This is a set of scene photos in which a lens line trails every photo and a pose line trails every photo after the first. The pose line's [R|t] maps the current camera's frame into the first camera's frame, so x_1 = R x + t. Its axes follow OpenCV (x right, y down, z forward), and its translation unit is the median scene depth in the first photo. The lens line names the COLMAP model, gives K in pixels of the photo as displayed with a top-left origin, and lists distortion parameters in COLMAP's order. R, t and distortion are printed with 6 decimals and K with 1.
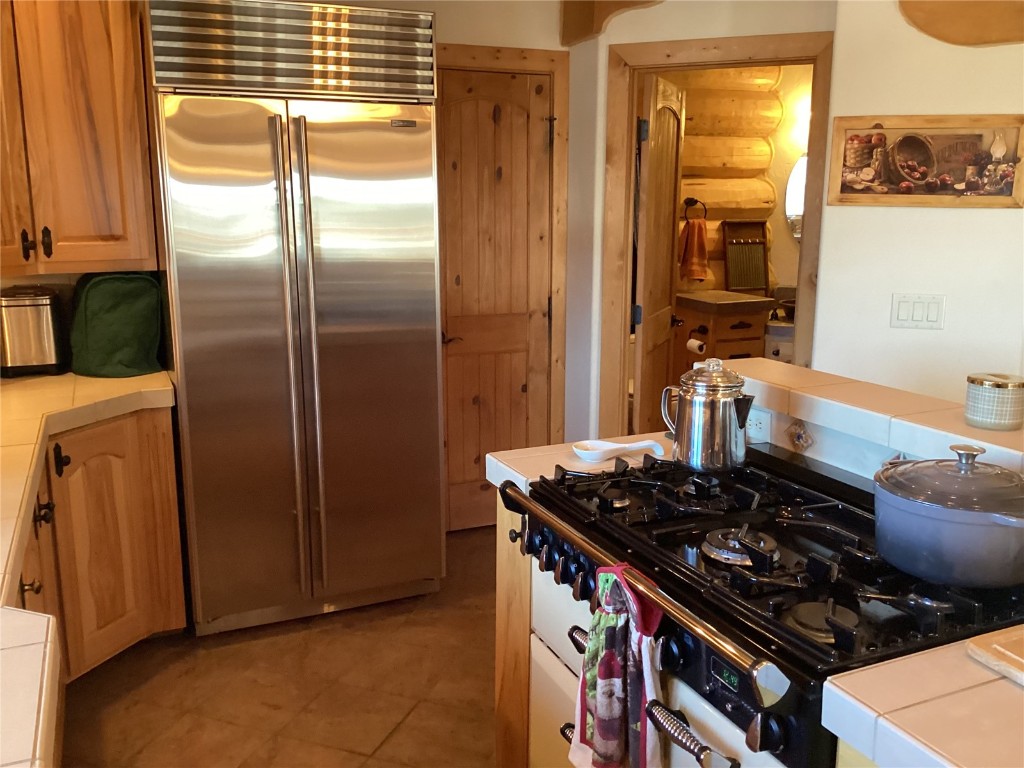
lens RADIAL K [[928.7, 0, 512.0], [0, 928.7, 384.0], [0, 0, 1]] dist [0.124123, -0.201586]
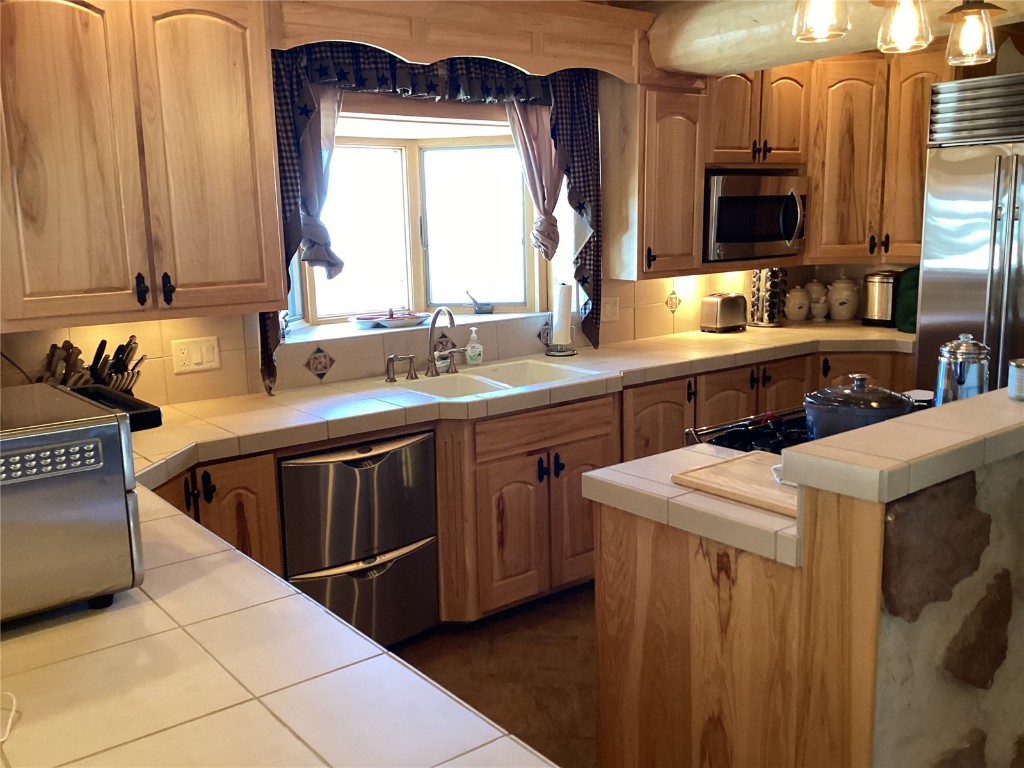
lens RADIAL K [[928.7, 0, 512.0], [0, 928.7, 384.0], [0, 0, 1]] dist [0.124123, -0.201586]
pose [[0.249652, 0.171934, -0.952950, 0.899958], [-0.174476, 0.975991, 0.130382, -0.013341], [0.952487, 0.133716, 0.273656, -0.019478]]
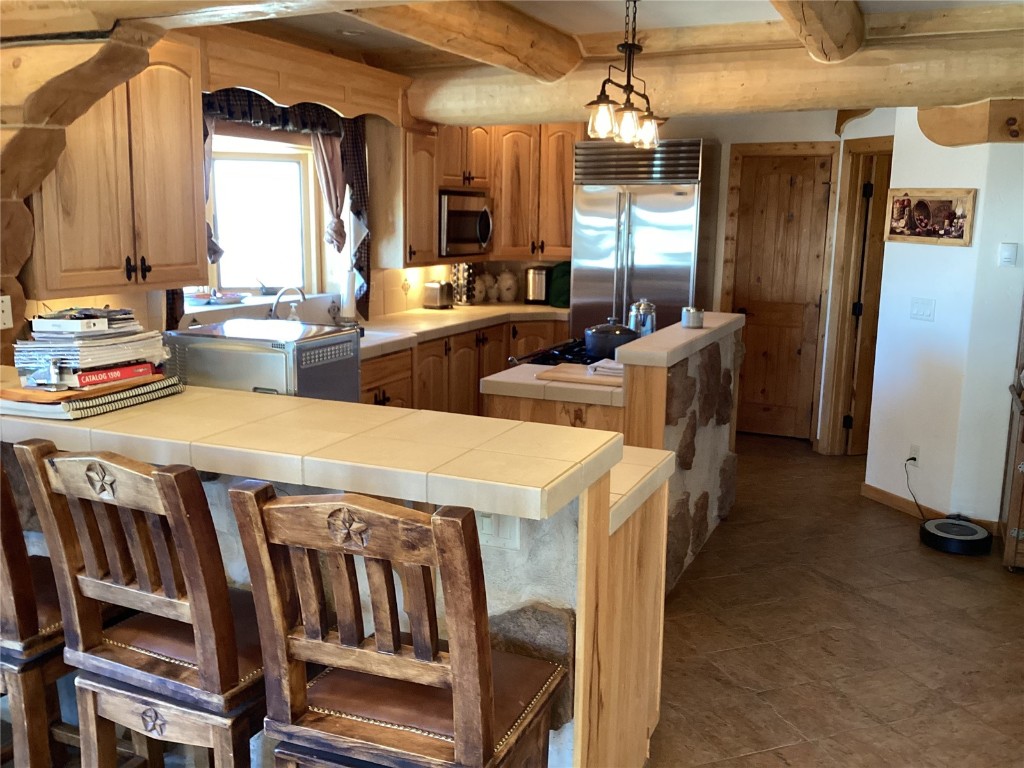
lens RADIAL K [[928.7, 0, 512.0], [0, 928.7, 384.0], [0, 0, 1]] dist [0.124123, -0.201586]
pose [[0.670080, 0.145806, -0.727828, 1.159056], [-0.164885, 0.985259, 0.045575, 0.090680], [0.723744, 0.089469, 0.684244, -0.591829]]
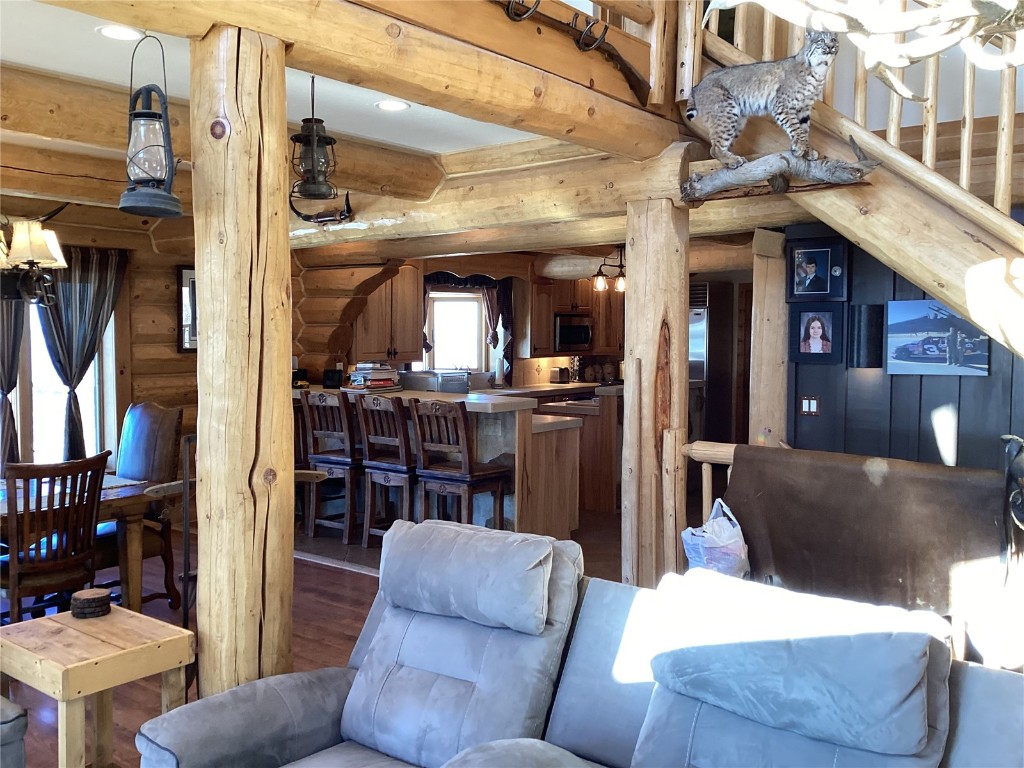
lens RADIAL K [[928.7, 0, 512.0], [0, 928.7, 384.0], [0, 0, 1]] dist [0.124123, -0.201586]
pose [[0.460783, 0.059351, -0.885526, 2.553442], [-0.182605, 0.982754, -0.029150, 0.185495], [0.868524, 0.175133, 0.463675, -1.080599]]
